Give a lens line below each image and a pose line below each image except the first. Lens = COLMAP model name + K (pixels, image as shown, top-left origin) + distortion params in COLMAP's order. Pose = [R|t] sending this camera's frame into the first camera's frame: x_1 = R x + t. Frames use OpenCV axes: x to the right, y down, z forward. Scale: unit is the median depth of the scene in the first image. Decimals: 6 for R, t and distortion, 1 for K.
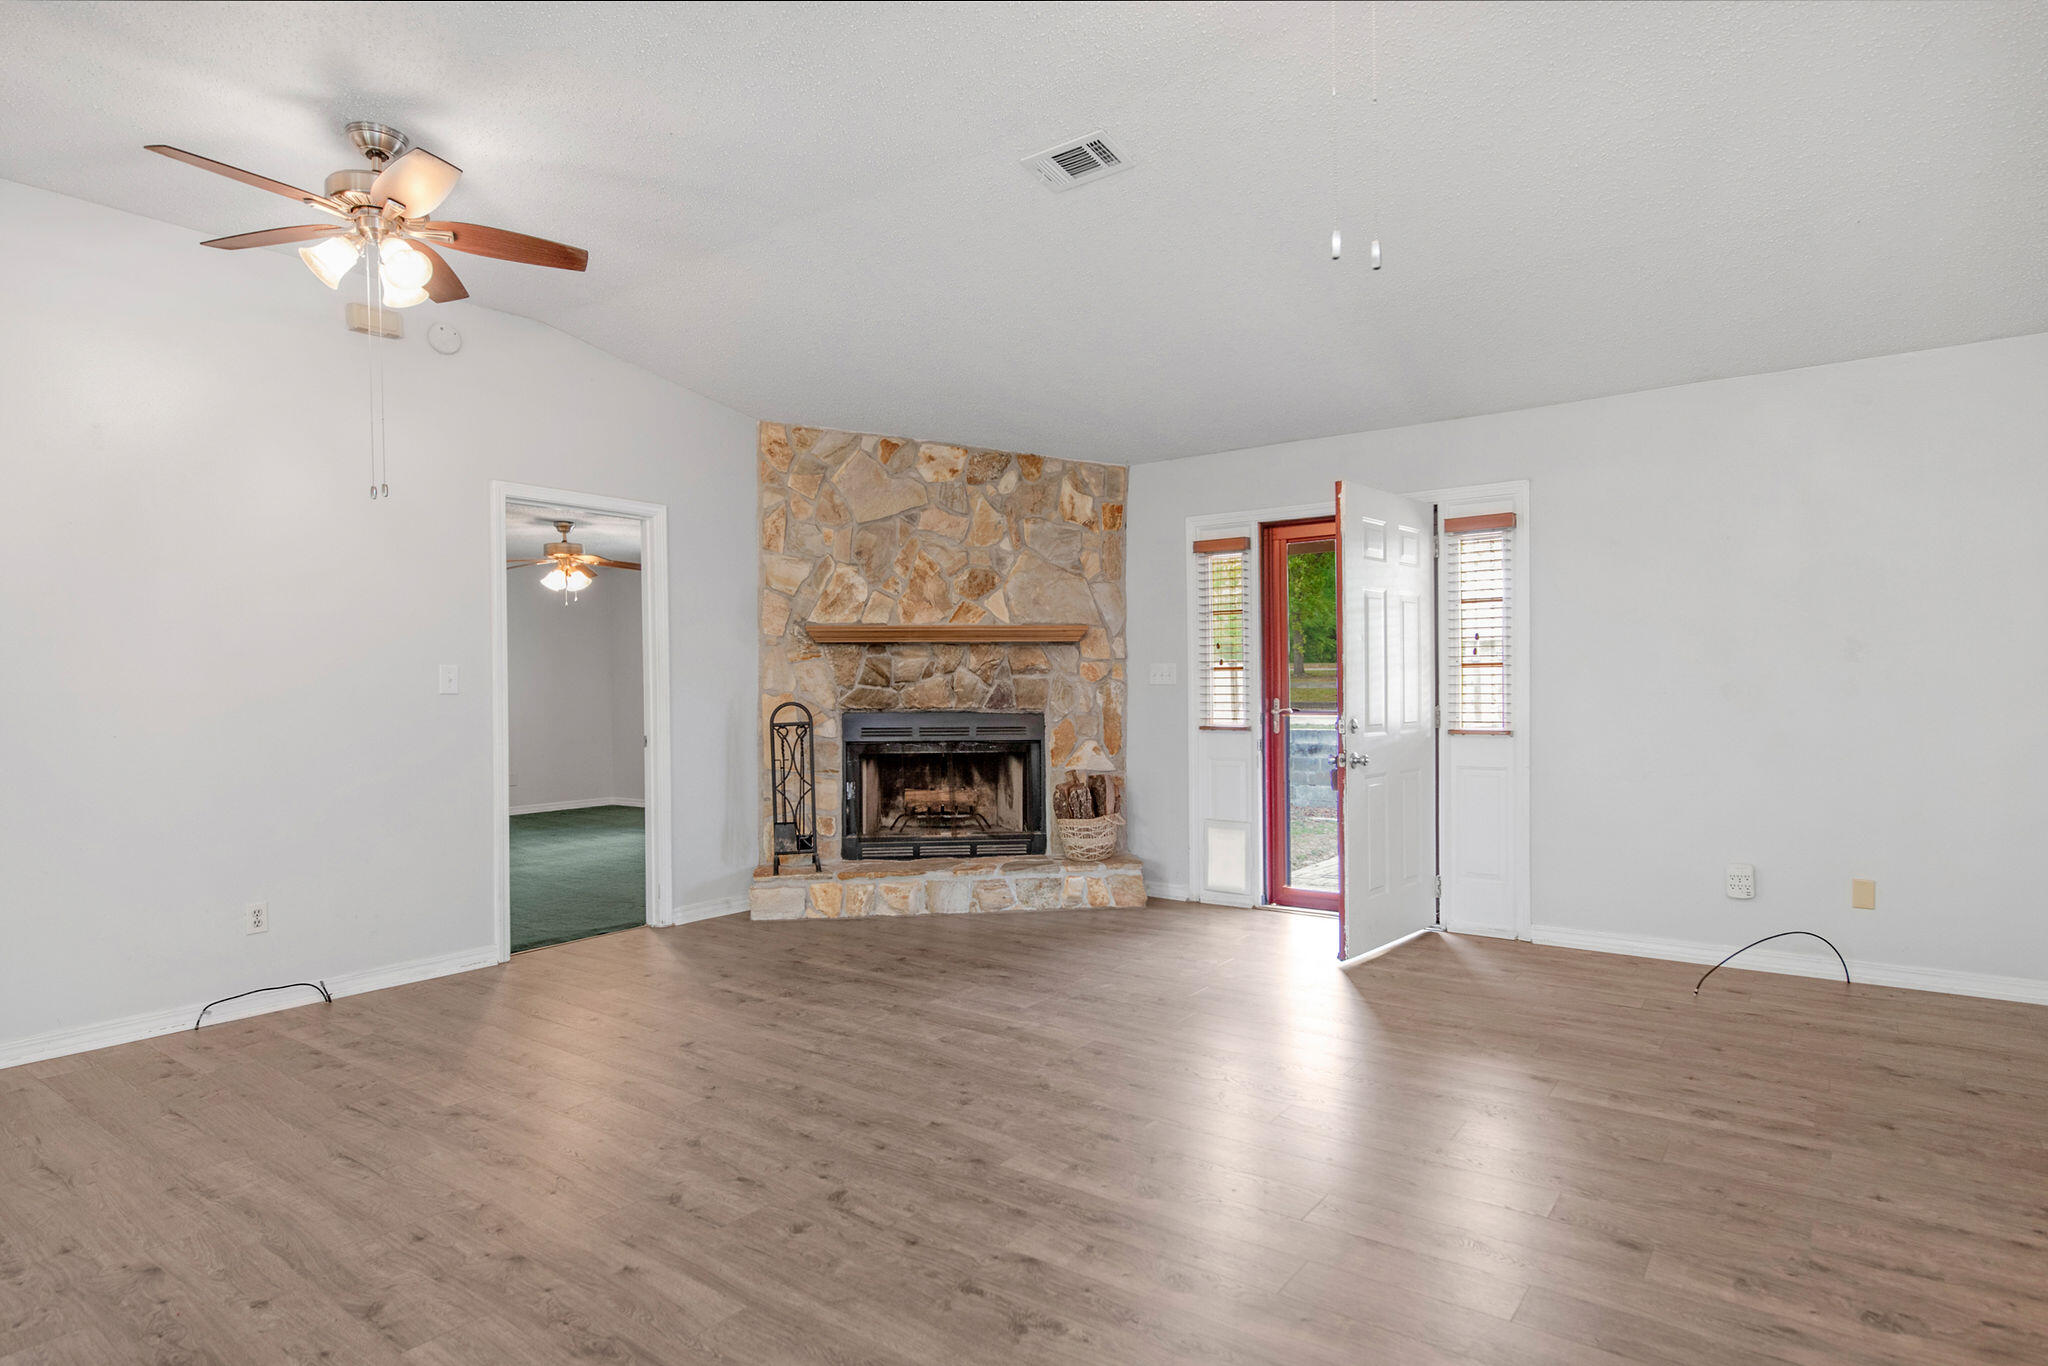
lens RADIAL K [[1091.0, 0, 1021.1], [0, 1091.0, 718.7], [0, 0, 1]] dist [-0.013508, 0.006506]
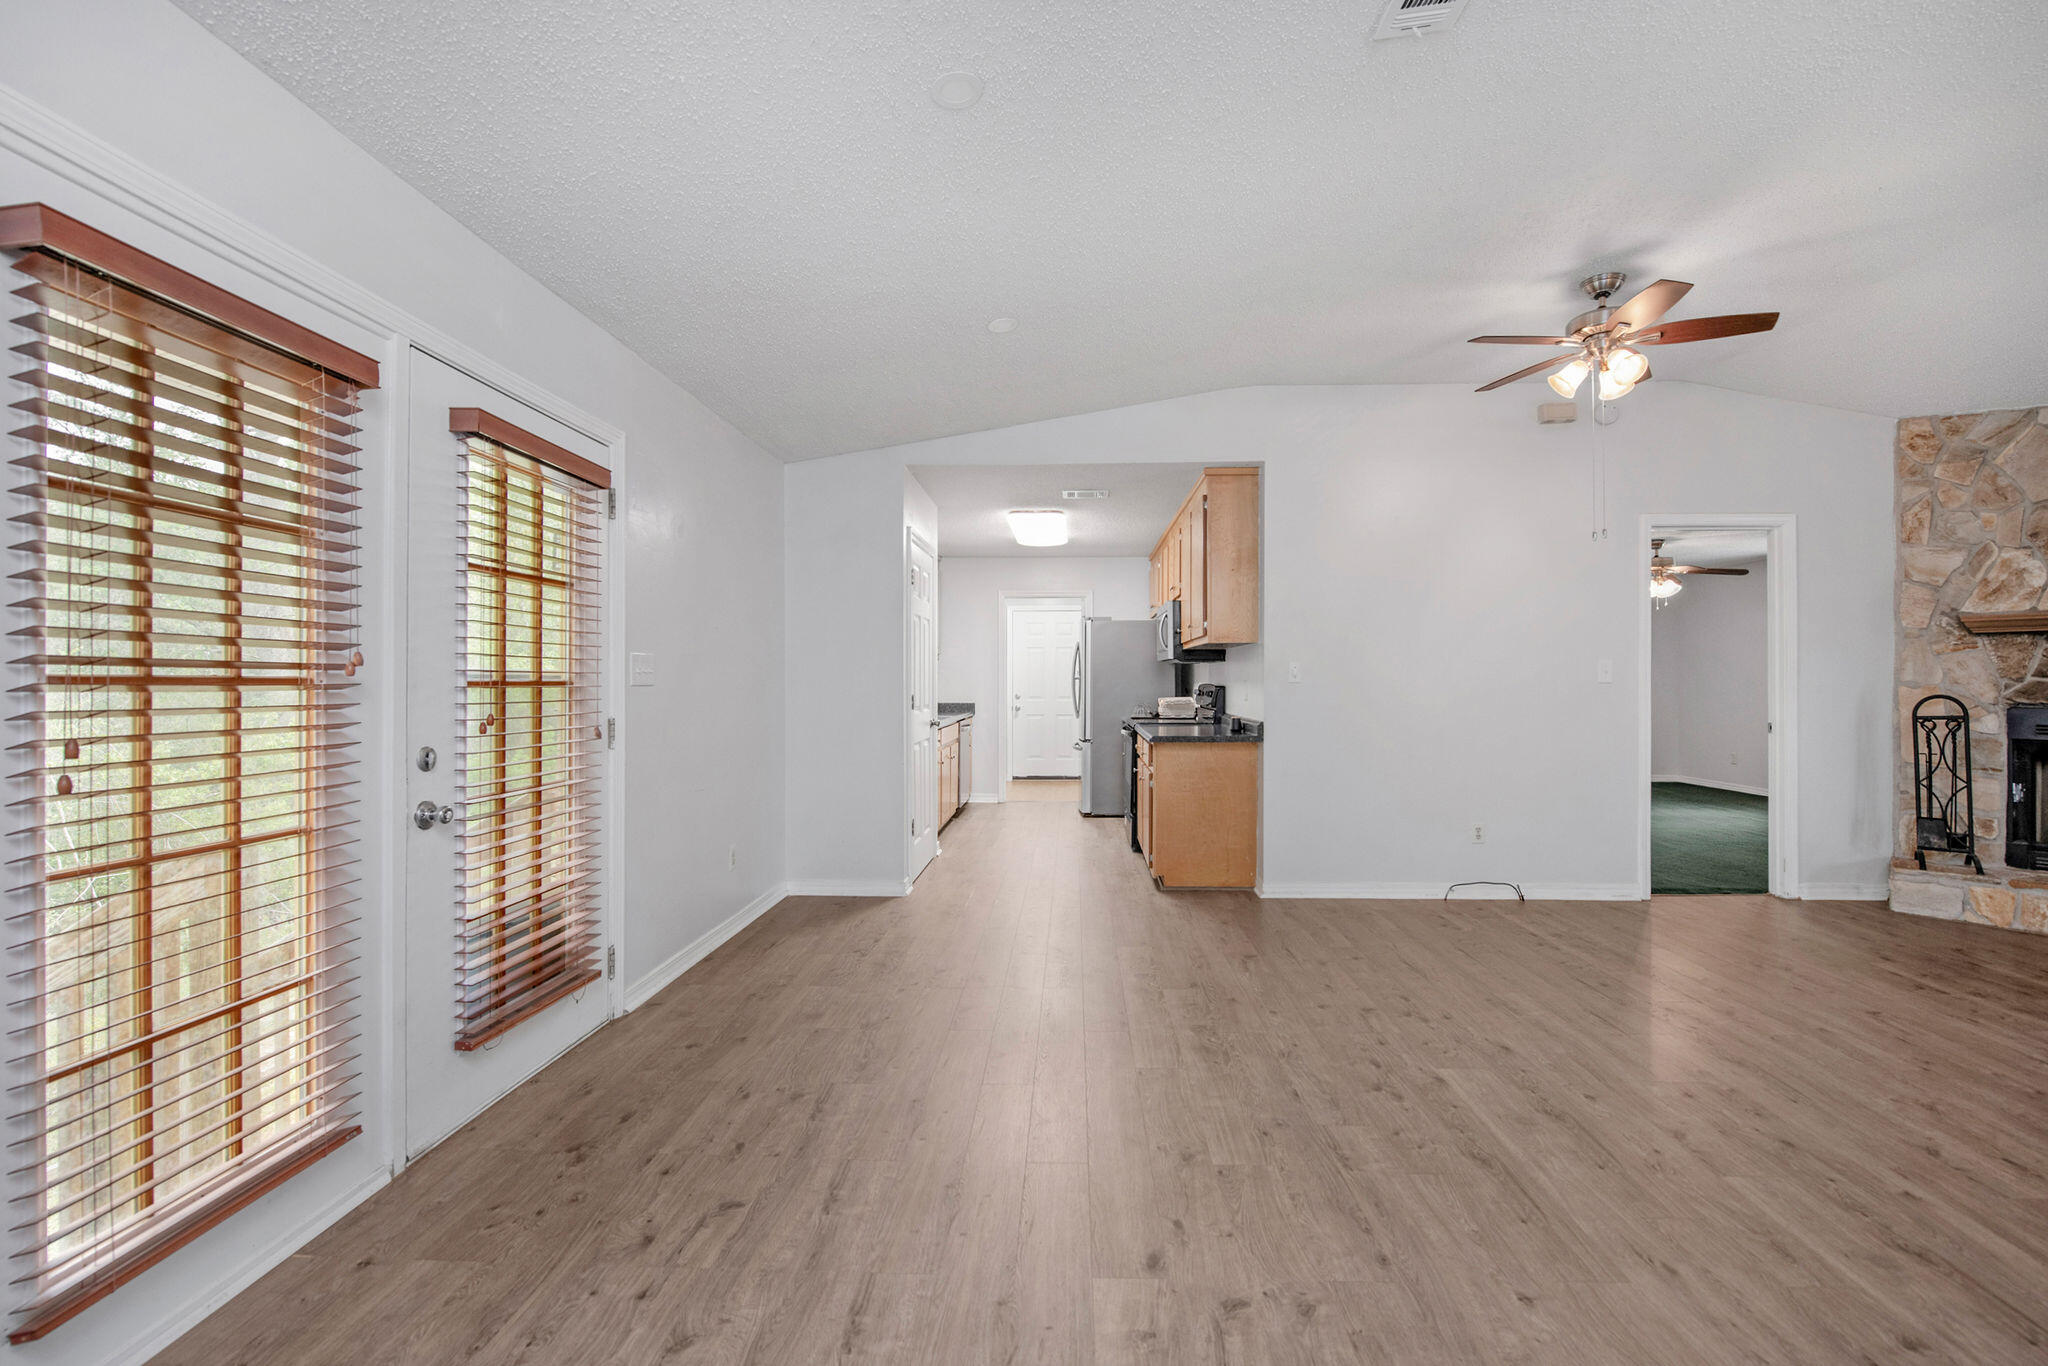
lens RADIAL K [[841.5, 0, 1038.9], [0, 841.5, 664.5], [0, 0, 1]] dist [-0.004289, -0.004091]
pose [[0.575688, -0.008162, -0.817629, -0.074301], [-0.029287, 0.999103, -0.030594, 0.004767], [0.817145, 0.041559, 0.574932, -0.105508]]
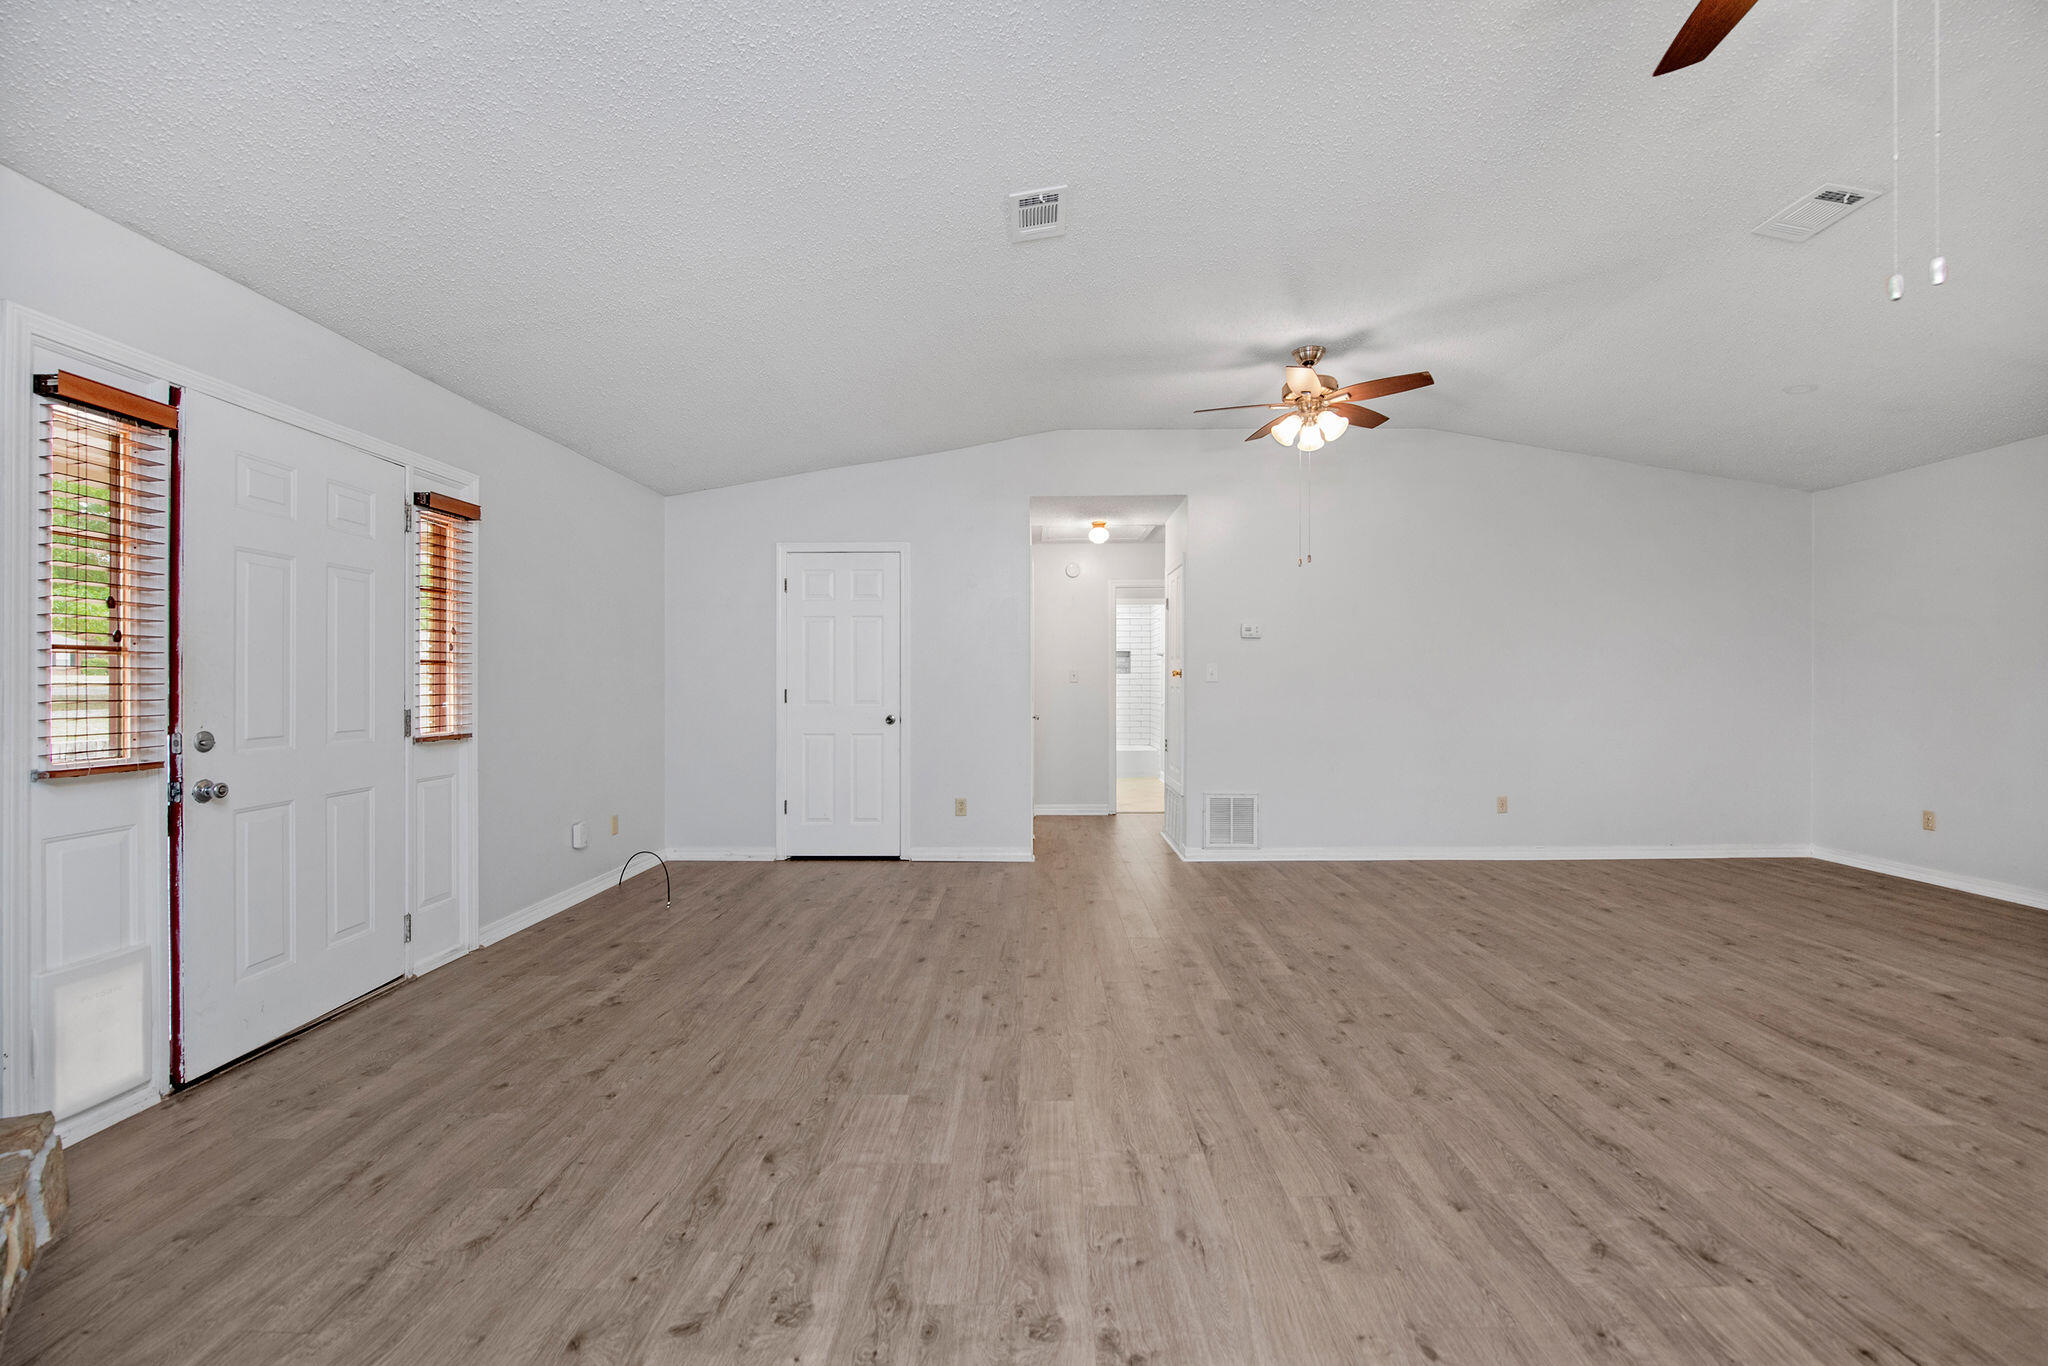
lens RADIAL K [[775.2, 0, 1072.4], [0, 775.2, 670.1], [0, 0, 1]] dist [-0.010698, -0.002212]
pose [[-0.596445, 0.025835, 0.802238, -0.362942], [0.030641, 0.999486, -0.009407, -0.019556], [-0.802069, 0.018971, -0.596930, 0.866898]]
